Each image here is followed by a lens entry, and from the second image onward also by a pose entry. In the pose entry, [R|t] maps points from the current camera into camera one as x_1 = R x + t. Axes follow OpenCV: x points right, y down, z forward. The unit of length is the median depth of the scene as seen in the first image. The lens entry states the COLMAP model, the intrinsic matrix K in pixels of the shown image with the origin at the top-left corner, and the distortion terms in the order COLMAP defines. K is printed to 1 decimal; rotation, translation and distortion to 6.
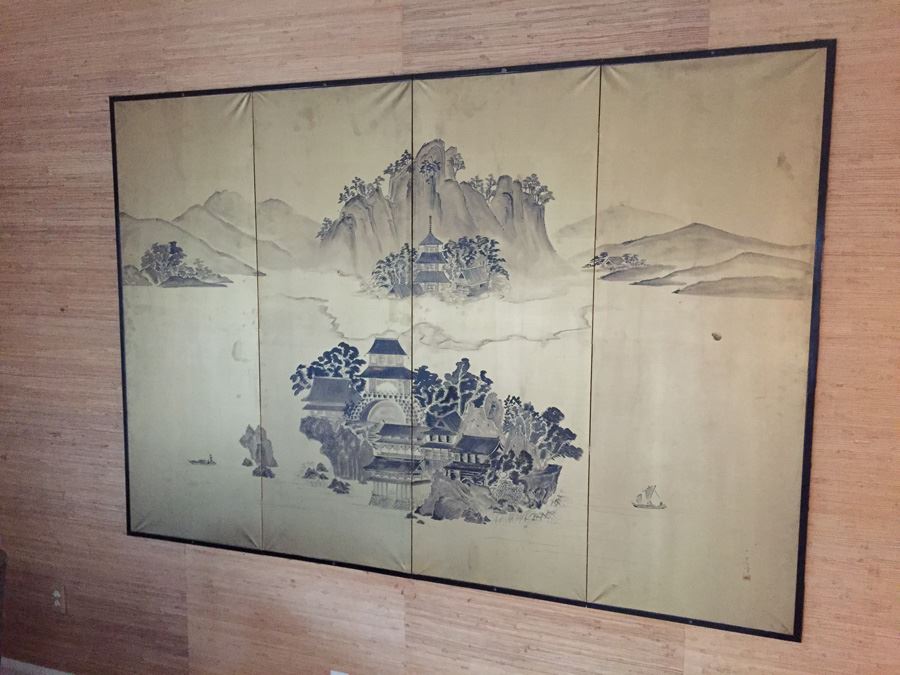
lens RADIAL K [[773.1, 0, 440.4], [0, 773.1, 336.1], [0, 0, 1]] dist [0.085454, -0.121285]
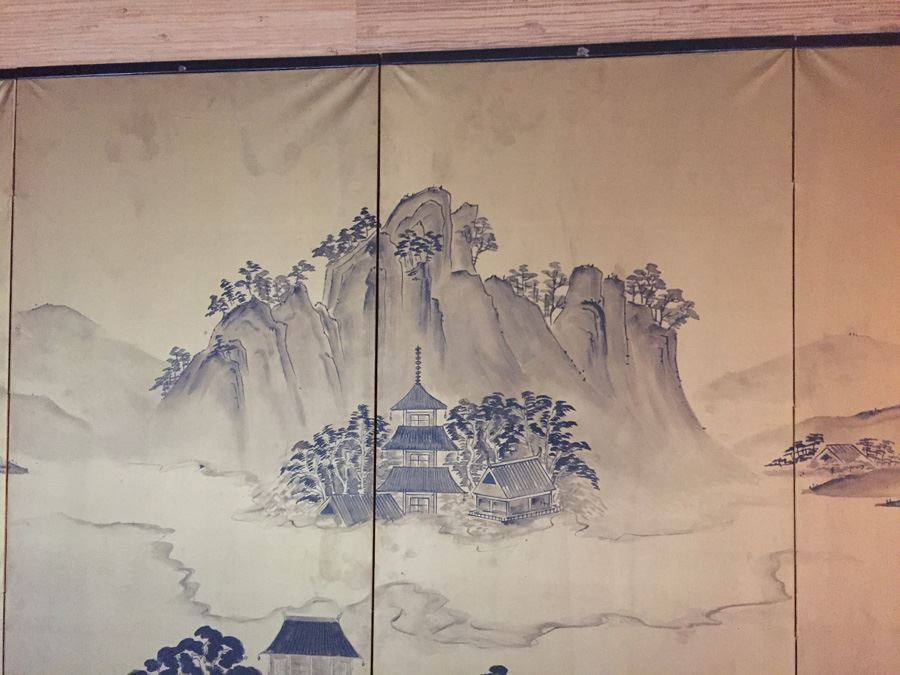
lens RADIAL K [[773.1, 0, 447.8], [0, 773.1, 334.5], [0, 0, 1]] dist [0.085454, -0.121285]
pose [[0.975916, 0.010774, 0.217882, -0.093181], [0.018746, 0.990943, -0.132969, -0.097488], [-0.217341, 0.133851, 0.966875, 0.529485]]
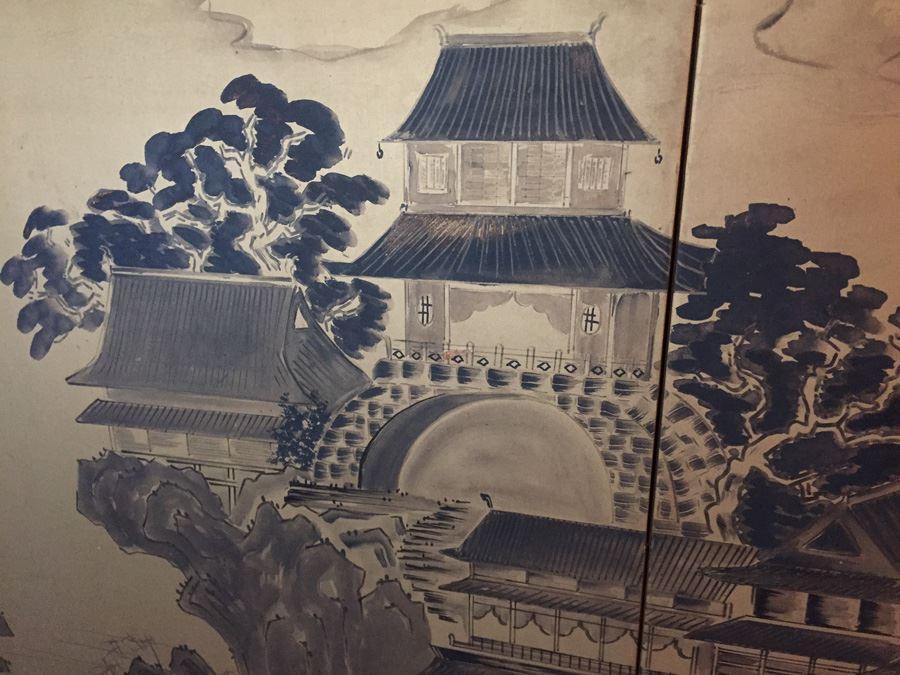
lens RADIAL K [[773.1, 0, 446.7], [0, 773.1, 334.0], [0, 0, 1]] dist [0.085454, -0.121285]
pose [[0.996516, -0.027670, 0.078684, -0.098933], [0.011401, 0.979704, 0.200125, 0.030984], [-0.082624, -0.198531, 0.976606, 0.832690]]
